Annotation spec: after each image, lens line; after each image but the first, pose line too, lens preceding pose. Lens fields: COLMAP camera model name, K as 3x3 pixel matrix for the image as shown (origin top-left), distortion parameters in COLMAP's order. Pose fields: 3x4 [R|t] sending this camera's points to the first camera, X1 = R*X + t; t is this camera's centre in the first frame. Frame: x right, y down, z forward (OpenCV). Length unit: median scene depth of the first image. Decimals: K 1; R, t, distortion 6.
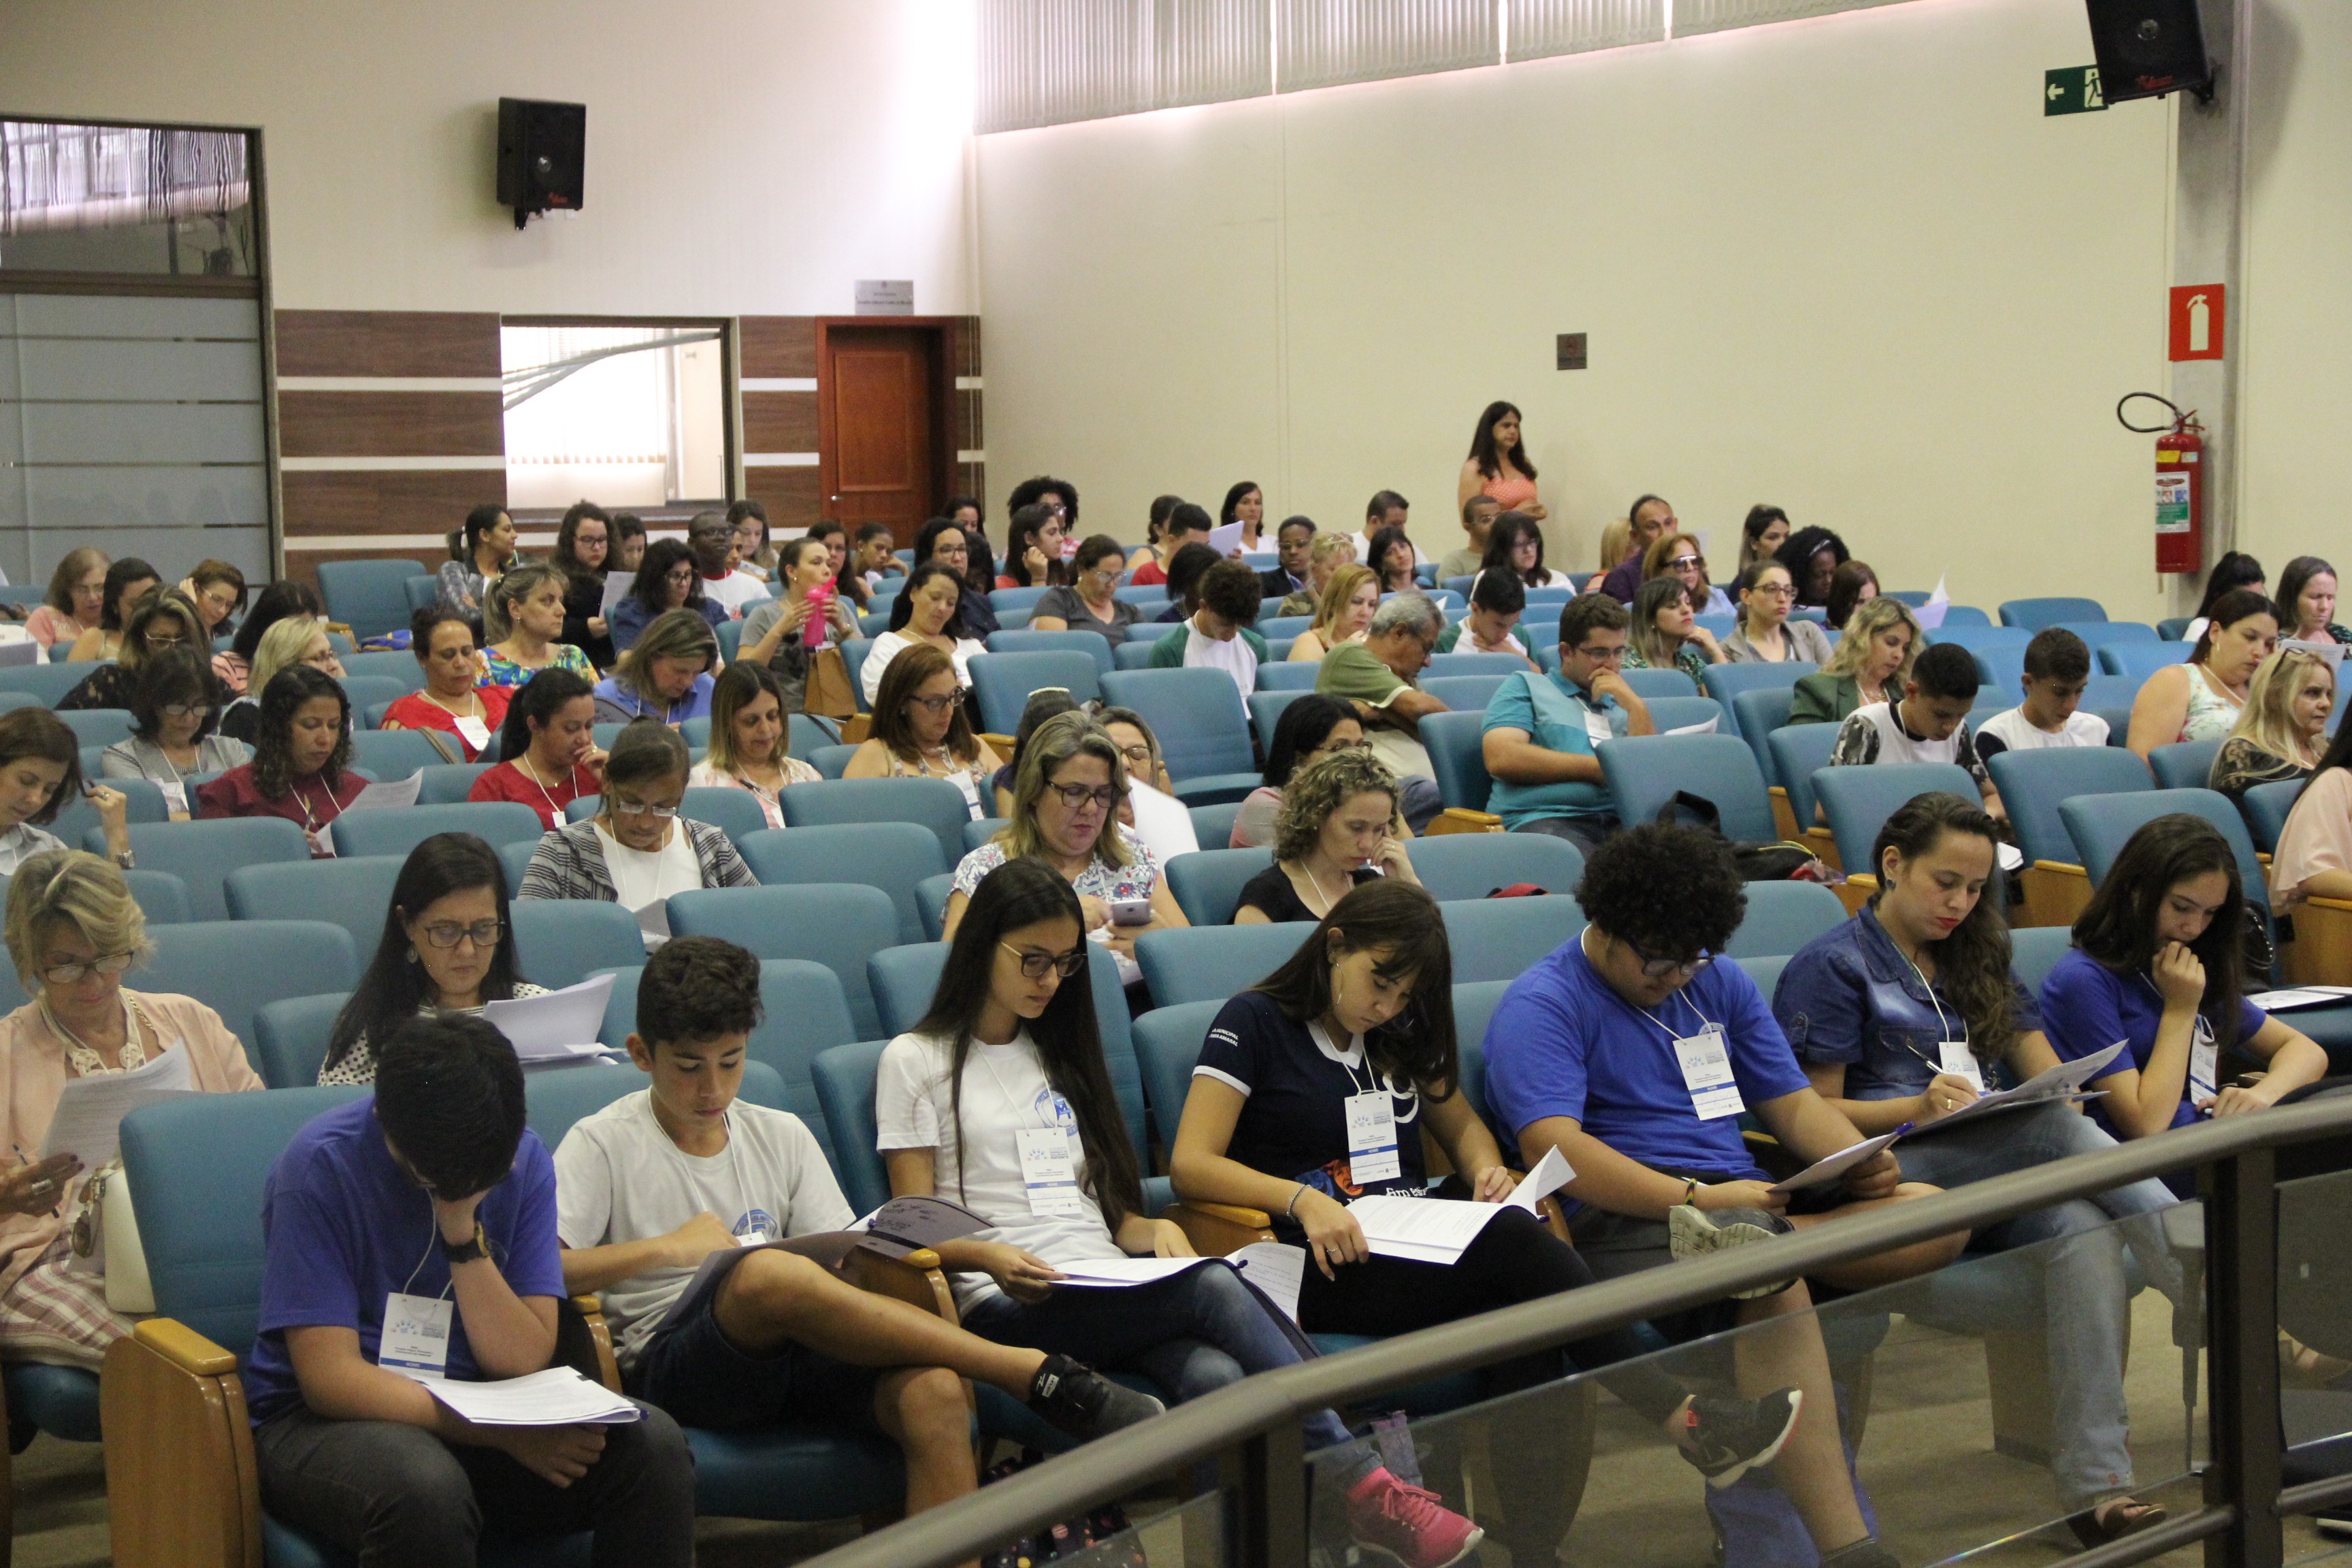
lens RADIAL K [[4594.2, 0, 1192.3], [0, 4594.2, 807.0], [0, 0, 1]] dist [0.446679, 0.000000]
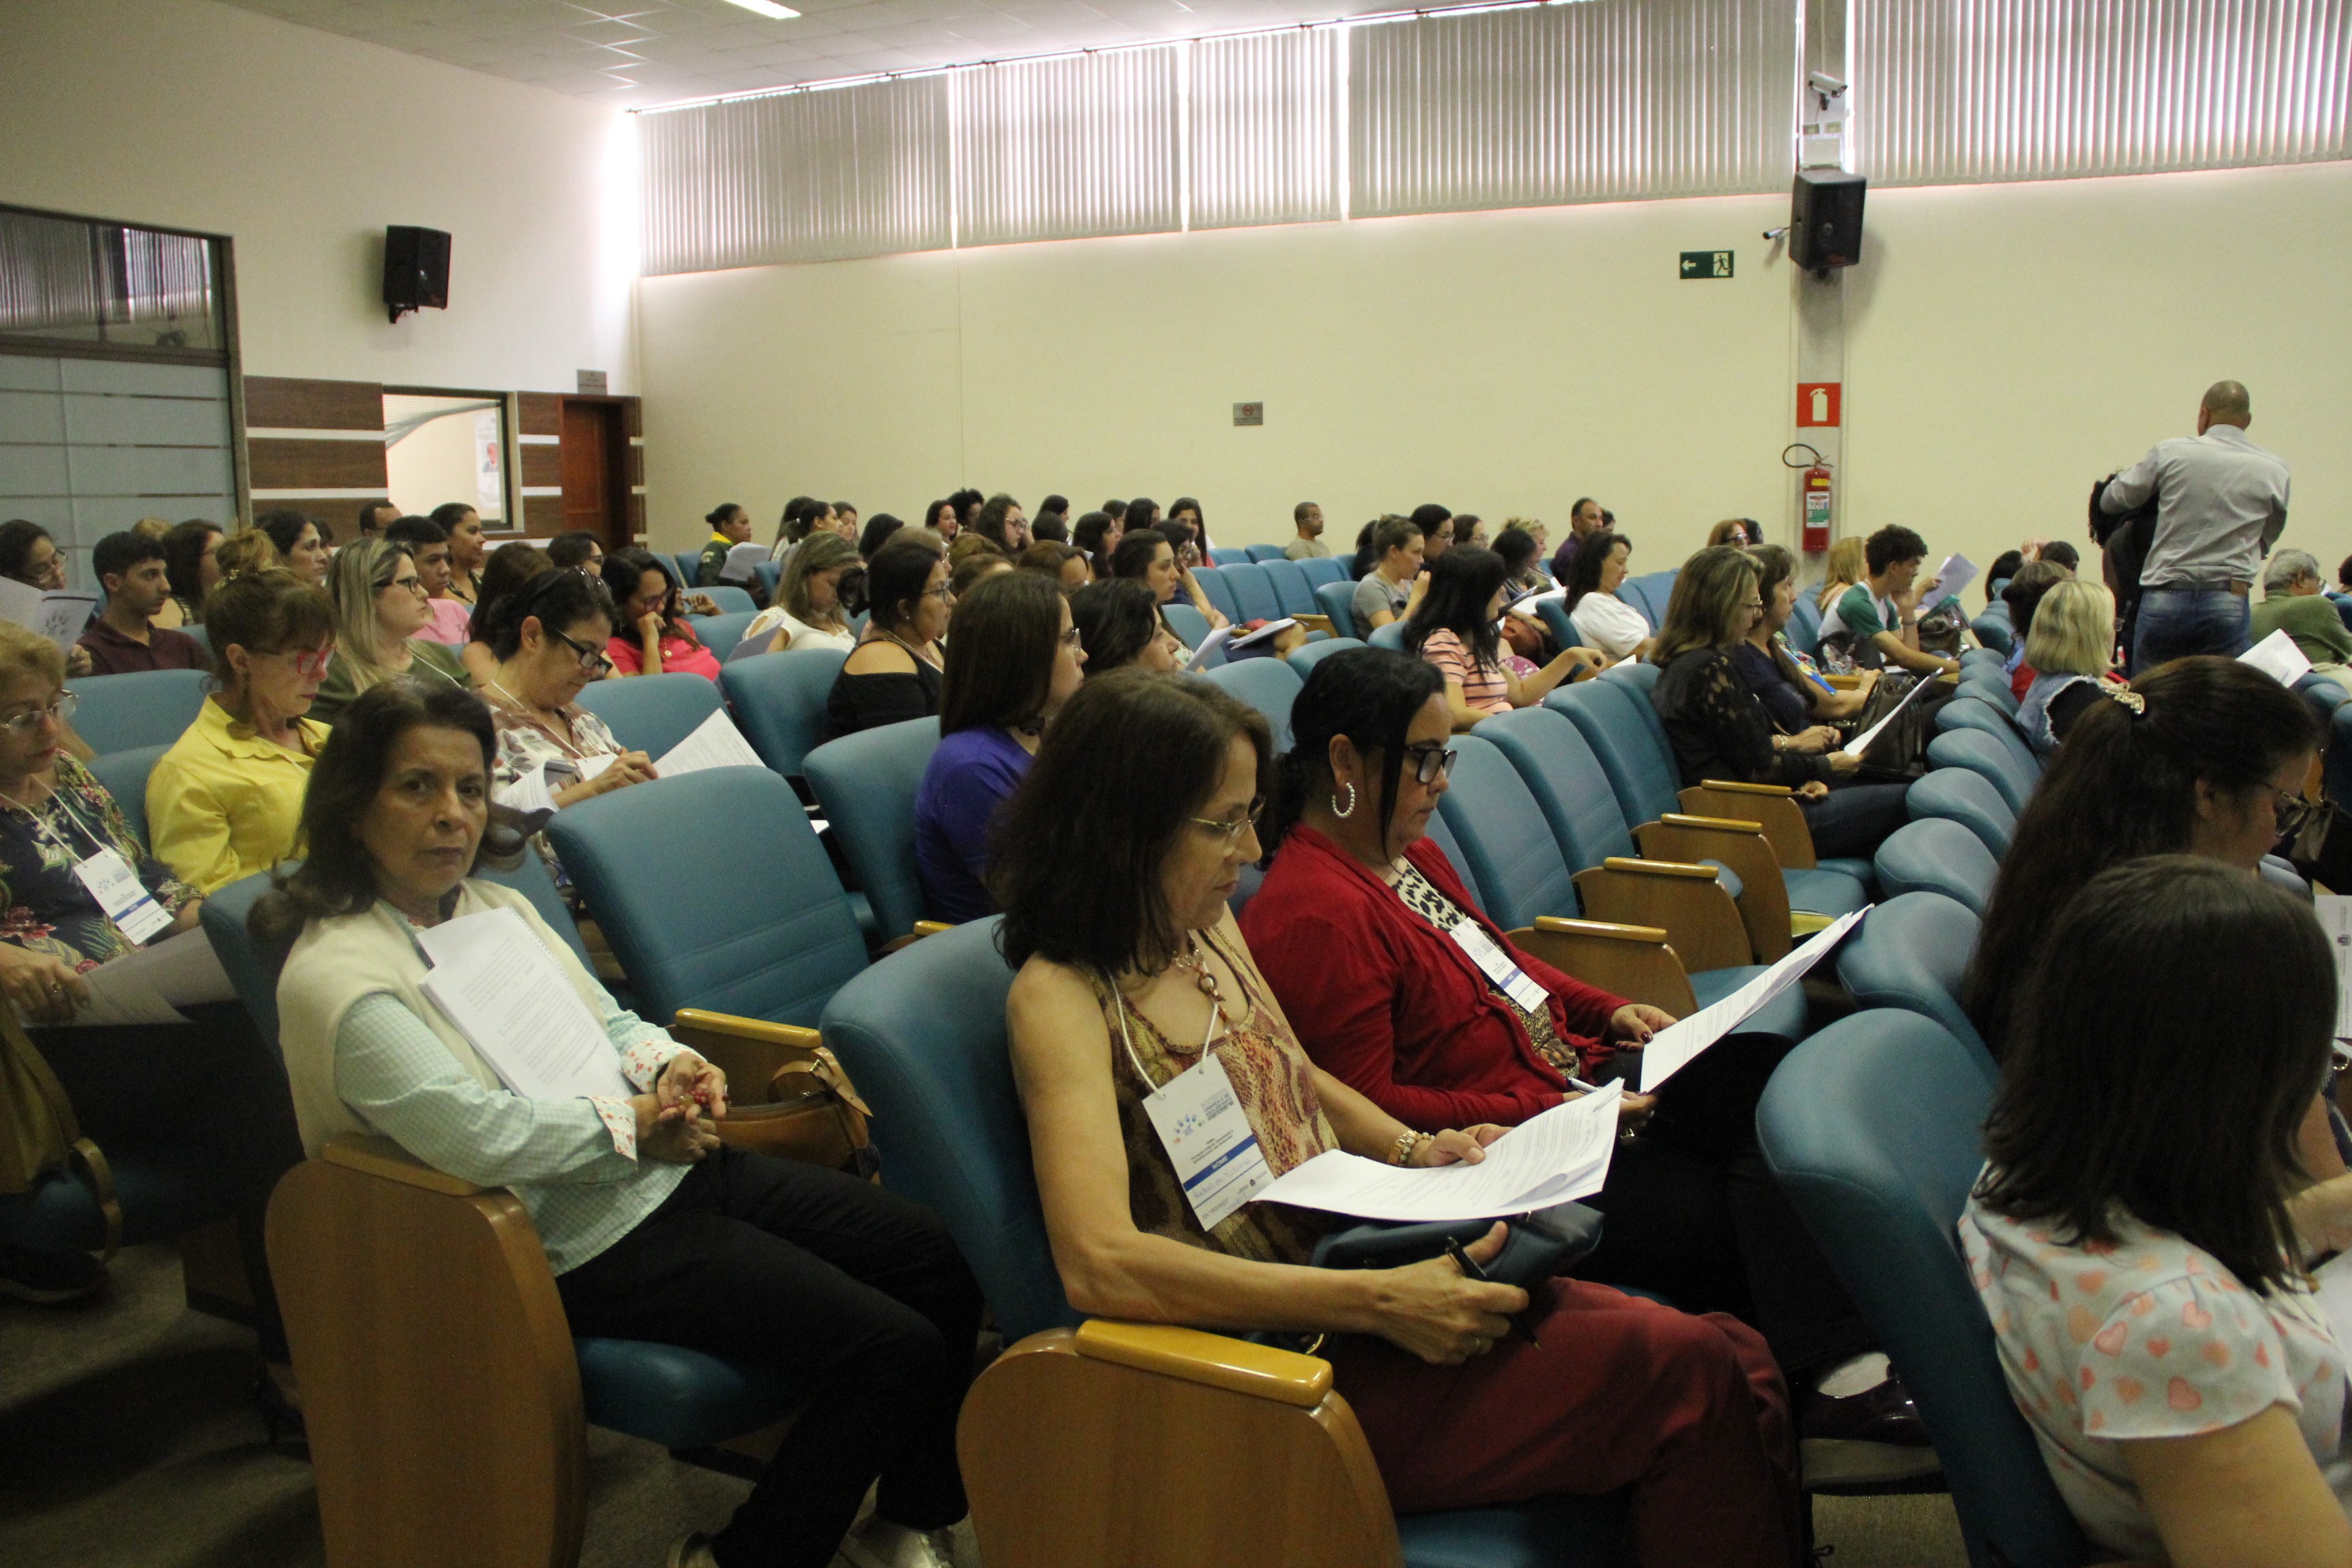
lens RADIAL K [[1944.5, 0, 1173.4], [0, 1944.5, 784.0], [0, 0, 1]] dist [-0.122352, 0.061413]
pose [[0.828827, -0.074213, 0.554561, -0.300497], [0.042879, 0.996674, 0.069293, -0.019859], [-0.557859, -0.033653, 0.829253, 0.450316]]
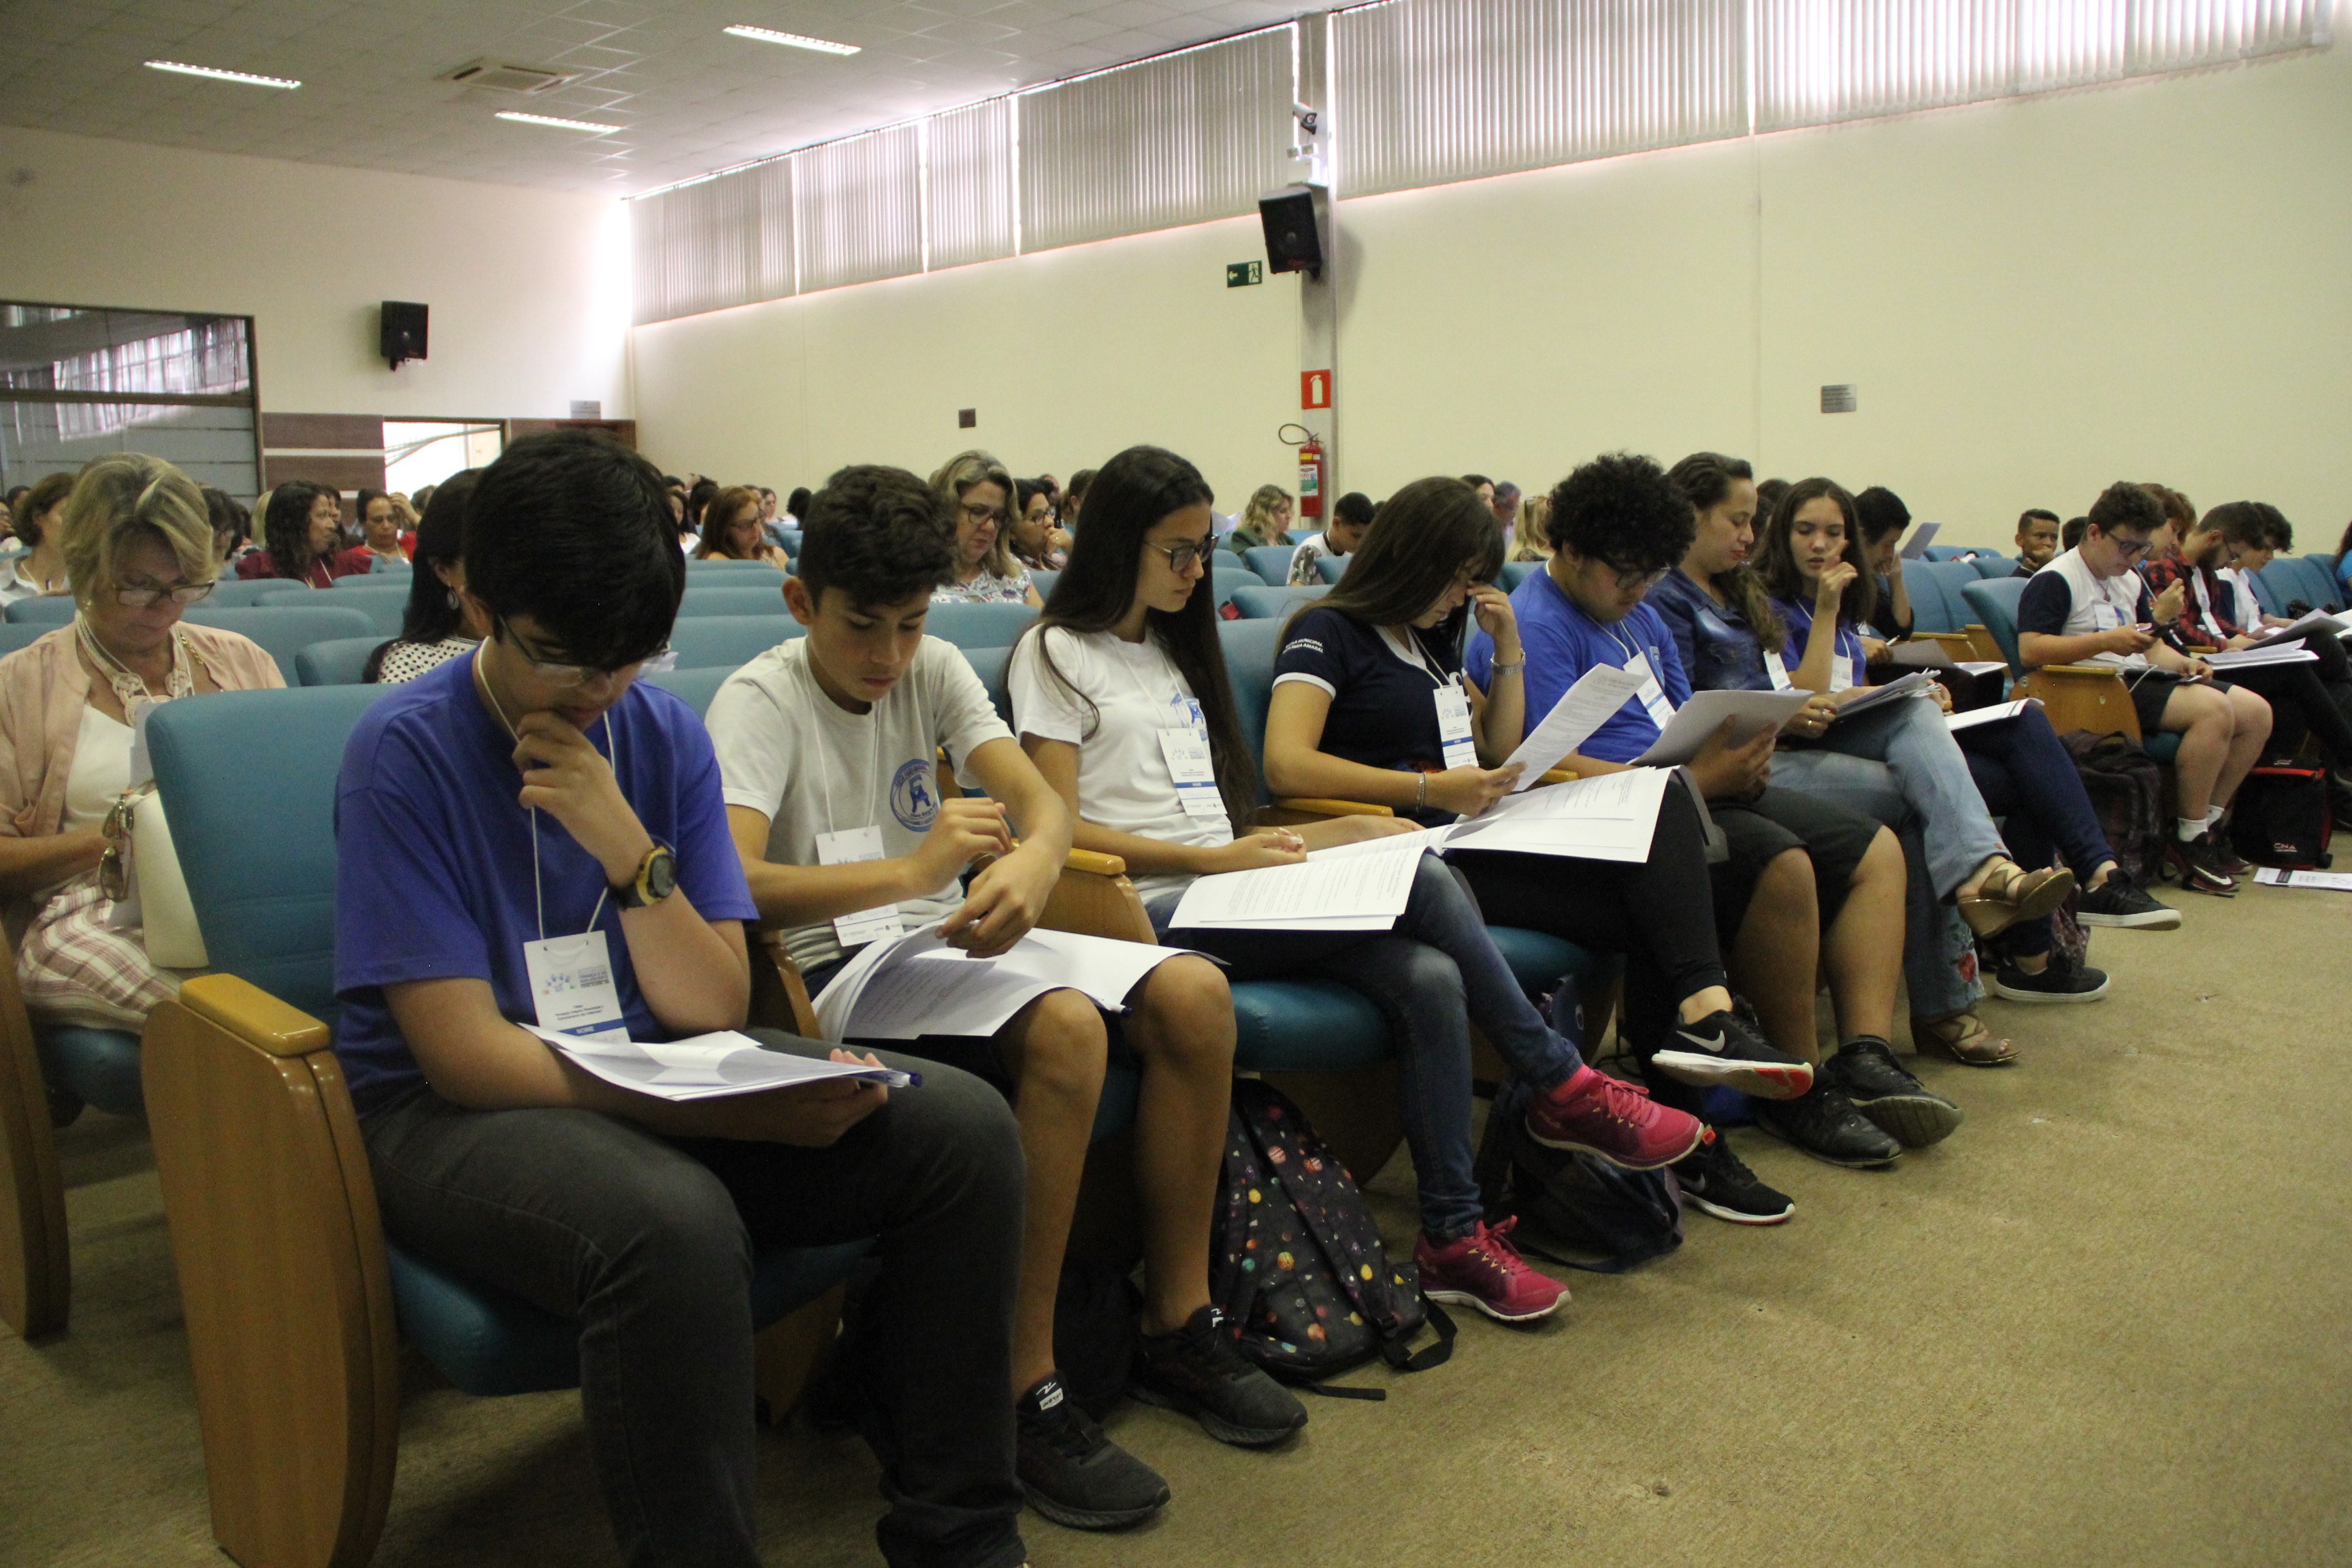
lens RADIAL K [[1944.5, 0, 1177.8], [0, 1944.5, 799.7], [0, 0, 1]] dist [-0.122352, 0.061413]
pose [[0.966764, -0.038641, 0.252735, -0.041654], [0.026284, 0.998297, 0.052089, 0.019368], [-0.254317, -0.043715, 0.966132, 0.188466]]
